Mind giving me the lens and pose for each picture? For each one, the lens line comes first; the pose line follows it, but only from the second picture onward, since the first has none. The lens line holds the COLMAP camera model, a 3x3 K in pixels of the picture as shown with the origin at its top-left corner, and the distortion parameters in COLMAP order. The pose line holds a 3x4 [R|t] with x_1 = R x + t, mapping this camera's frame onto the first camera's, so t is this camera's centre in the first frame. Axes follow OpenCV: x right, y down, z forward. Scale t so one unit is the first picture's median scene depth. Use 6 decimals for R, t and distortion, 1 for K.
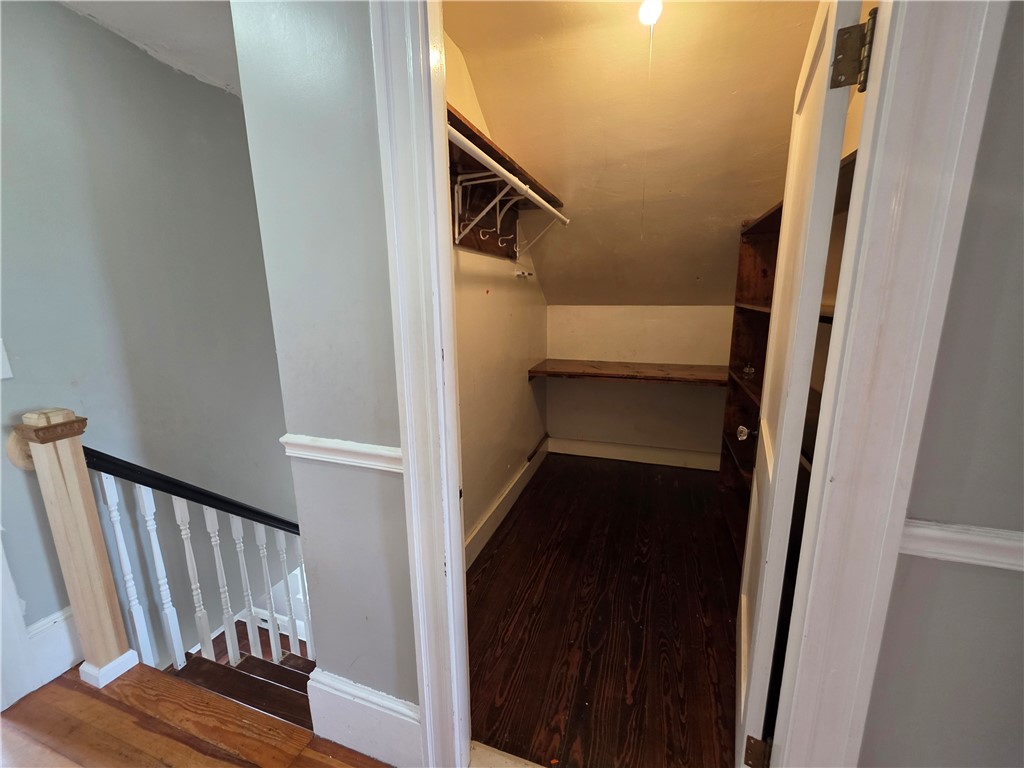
lens RADIAL K [[412.3, 0, 512.6], [0, 412.3, 383.5], [0, 0, 1]] dist [0.003423, -0.000274]
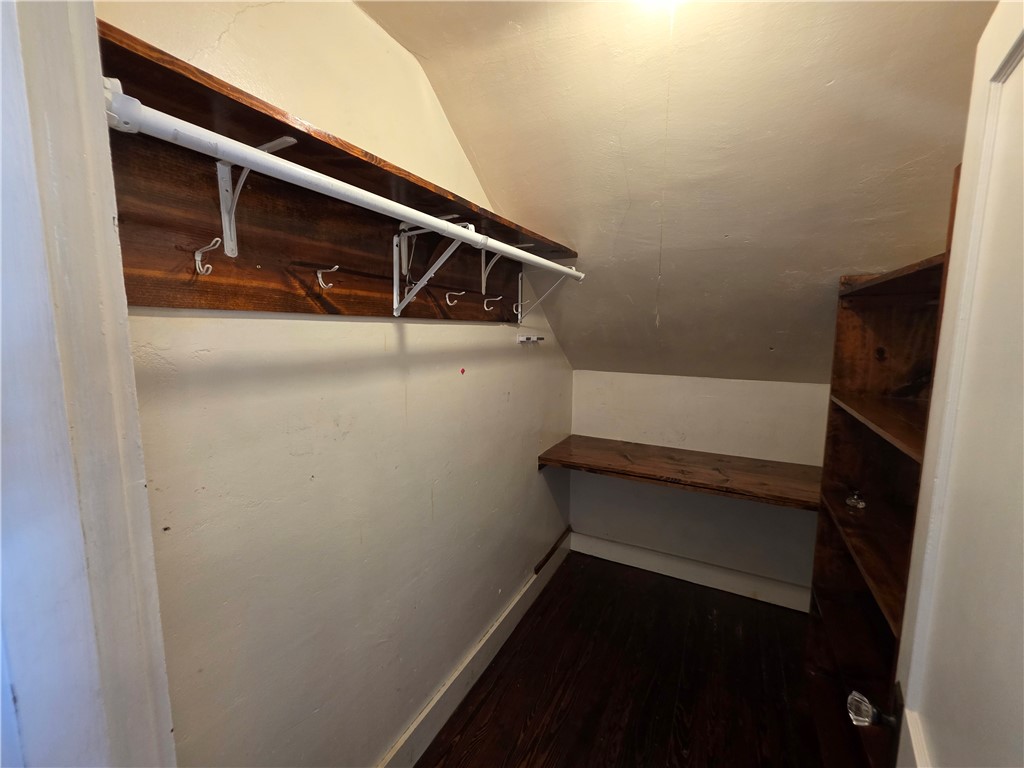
lens RADIAL K [[412.3, 0, 511.8], [0, 412.3, 382.7], [0, 0, 1]] dist [0.003423, -0.000274]
pose [[0.987925, 0.035674, -0.150767, 0.123738], [-0.048120, 0.995655, -0.079723, -0.130126], [0.147268, 0.086015, 0.985349, 0.251007]]
